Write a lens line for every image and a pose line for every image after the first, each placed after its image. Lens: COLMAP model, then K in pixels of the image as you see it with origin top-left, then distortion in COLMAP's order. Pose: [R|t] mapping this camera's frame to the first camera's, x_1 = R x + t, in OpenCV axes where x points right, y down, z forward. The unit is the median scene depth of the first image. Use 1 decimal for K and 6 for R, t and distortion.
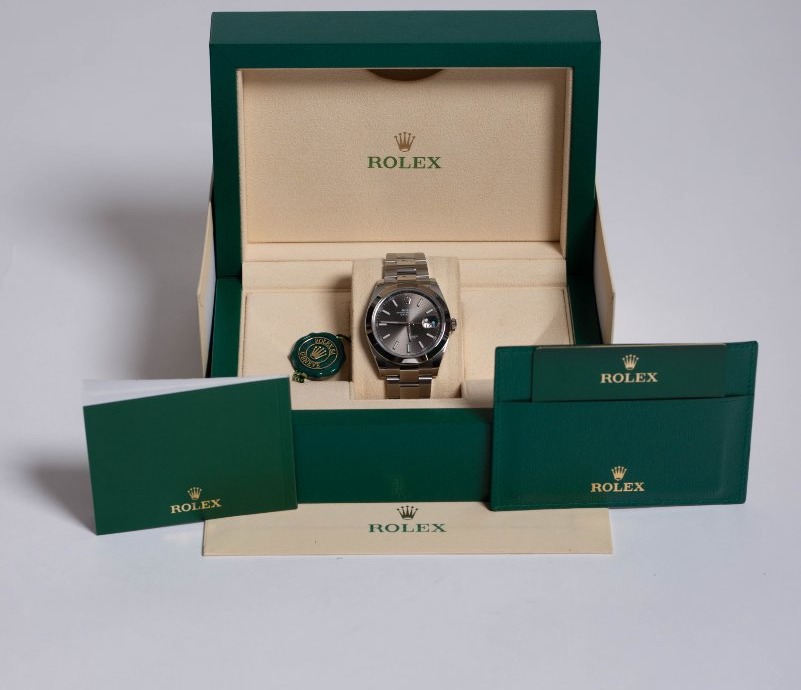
lens RADIAL K [[3038.3, 0, 400.5], [0, 3038.3, 345.0], [0, 0, 1]] dist [0.025367, 1.272121]
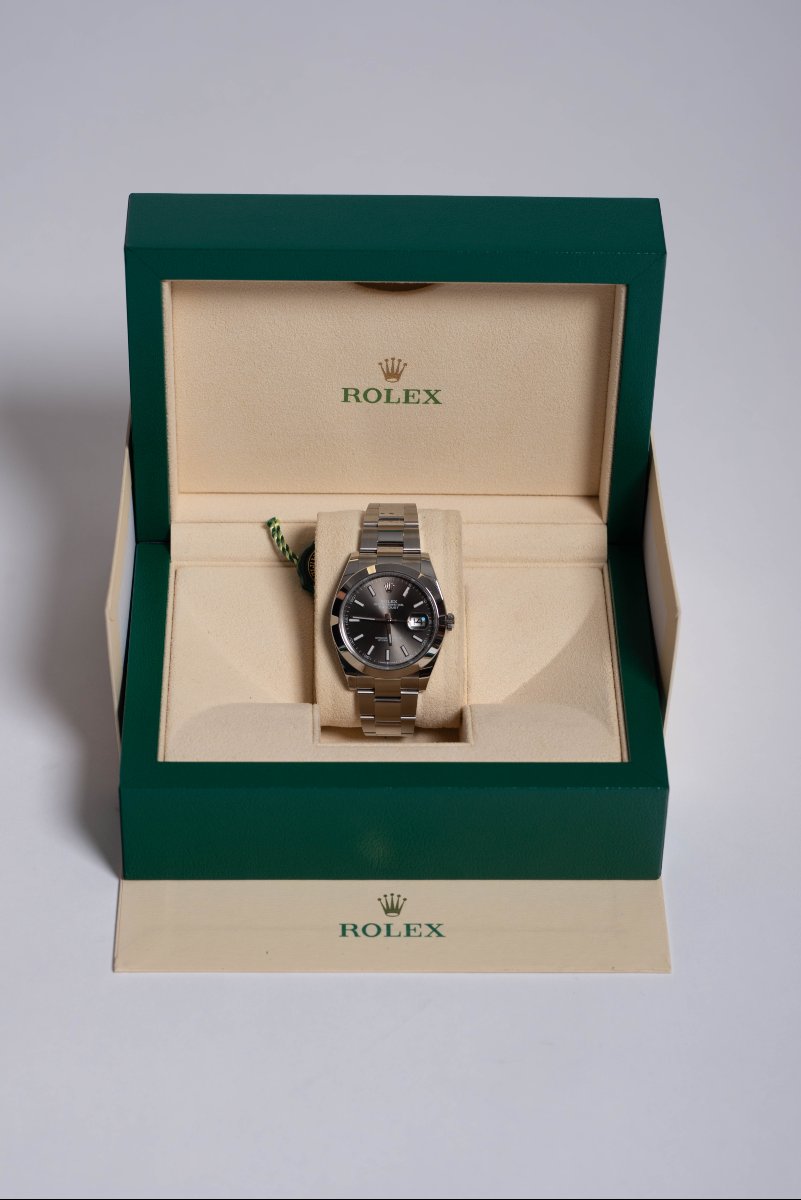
lens RADIAL K [[3048.6, 0, 402.4], [0, 3048.6, 625.9], [0, 0, 1]] dist [0.043157, -0.779415]
pose [[0.999784, 0.010999, 0.017653, -0.008526], [-0.013496, 0.988859, 0.148239, -0.114600], [-0.015825, -0.148445, 0.988794, 0.262298]]
